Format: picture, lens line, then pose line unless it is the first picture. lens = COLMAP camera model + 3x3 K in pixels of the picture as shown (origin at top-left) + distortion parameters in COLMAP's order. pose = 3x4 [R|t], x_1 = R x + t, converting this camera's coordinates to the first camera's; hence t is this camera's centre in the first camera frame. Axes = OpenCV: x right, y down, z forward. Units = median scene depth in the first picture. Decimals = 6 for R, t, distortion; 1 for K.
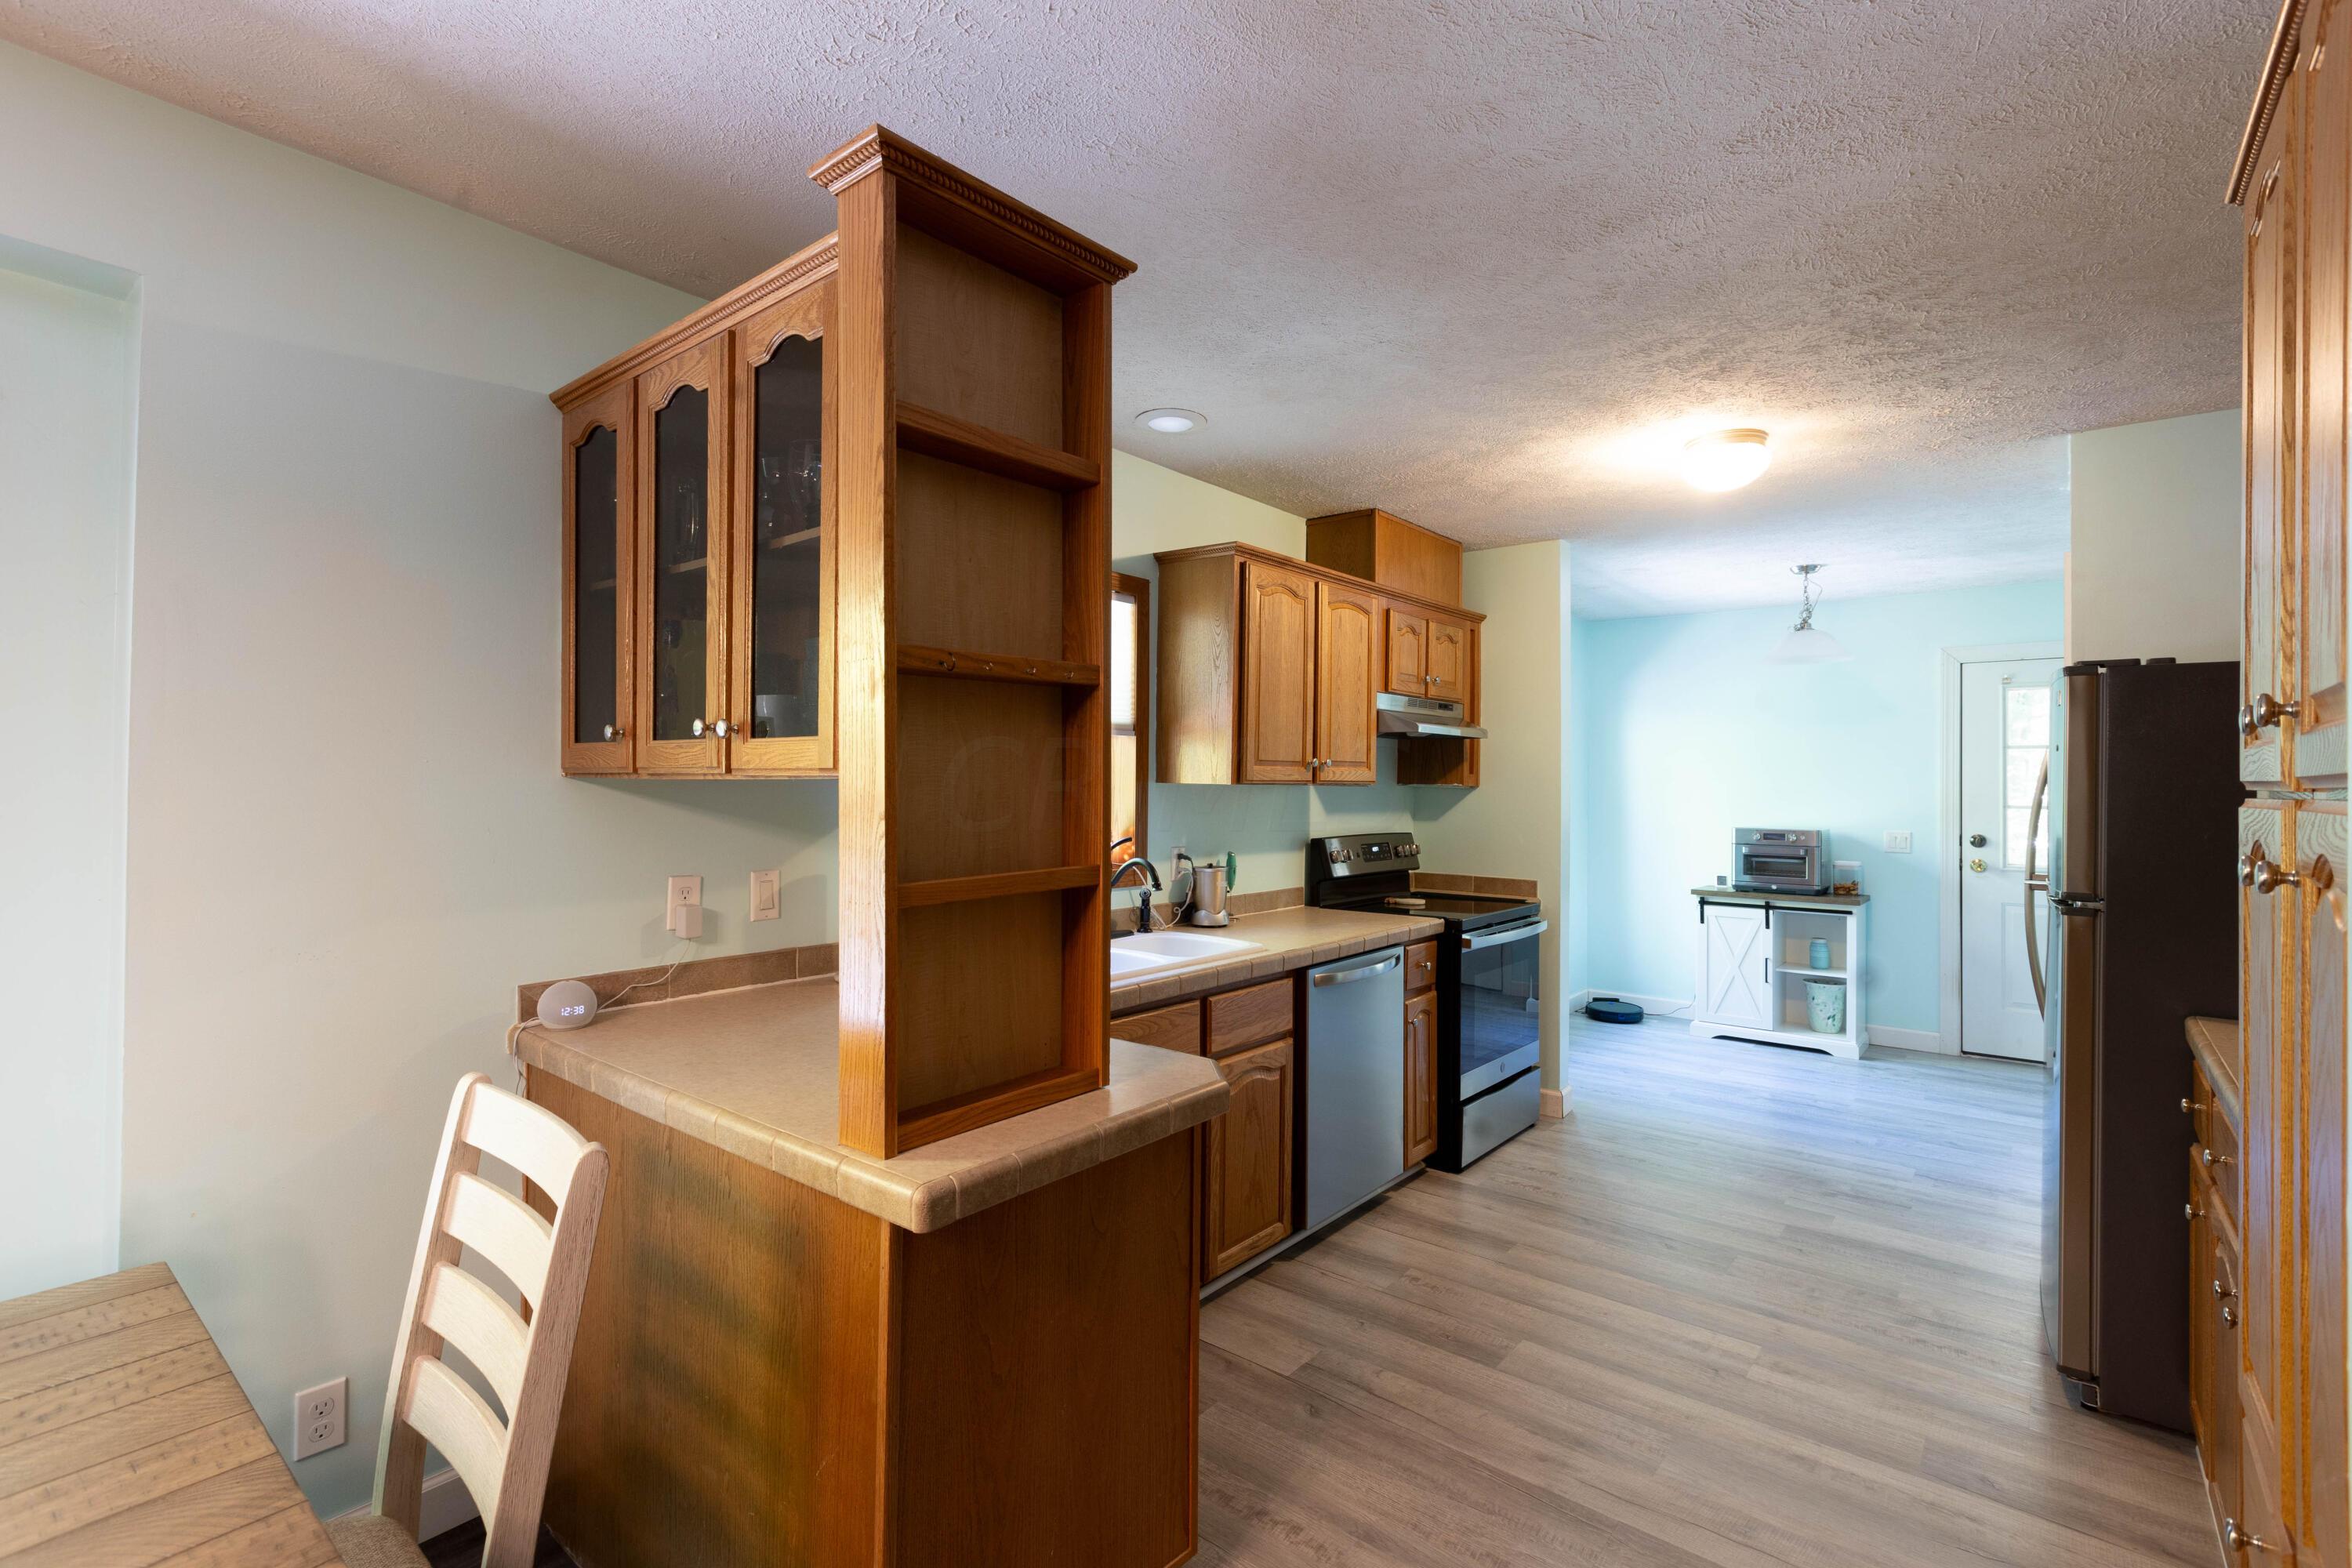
lens RADIAL K [[1069.4, 0, 1162.7], [0, 1069.4, 777.9], [0, 0, 1]] dist [0.001149, -0.000302]
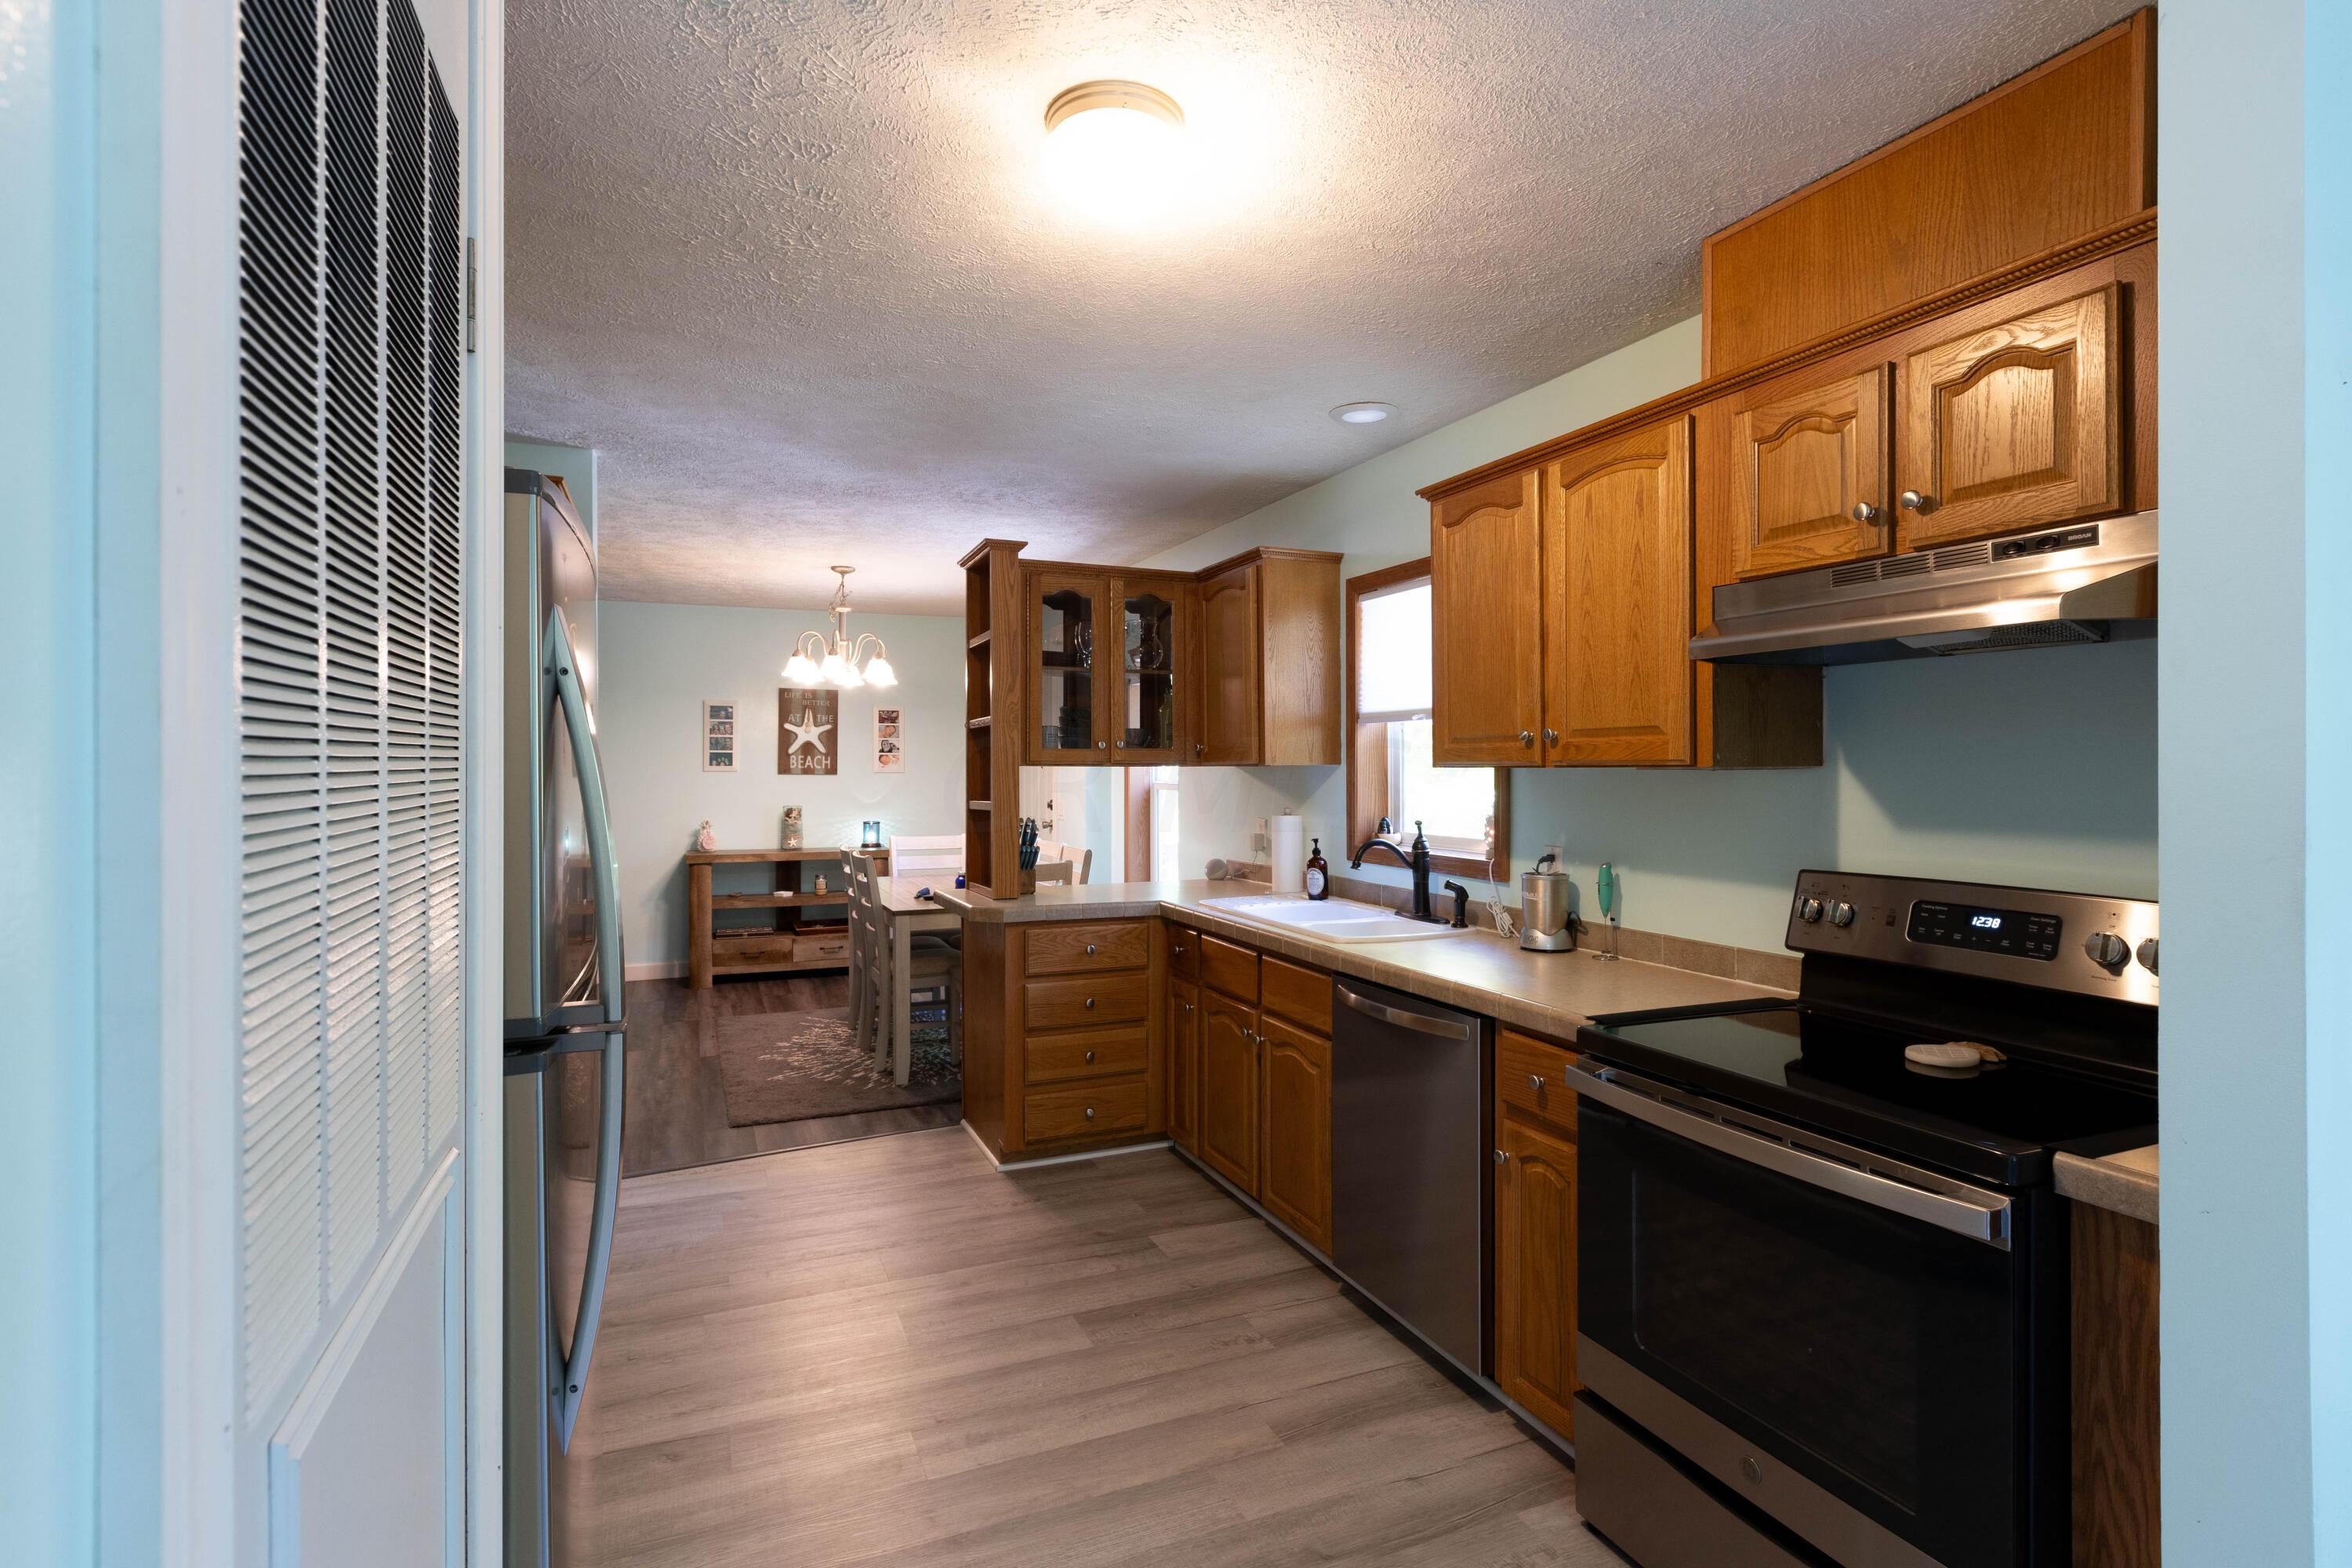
lens RADIAL K [[1069.4, 0, 1162.7], [0, 1069.4, 777.9], [0, 0, 1]] dist [0.001149, -0.000302]
pose [[-0.443396, -0.005261, -0.896311, 1.030999], [-0.001265, 0.999985, -0.005244, 0.020621], [0.896325, -0.001191, -0.443396, 1.306689]]
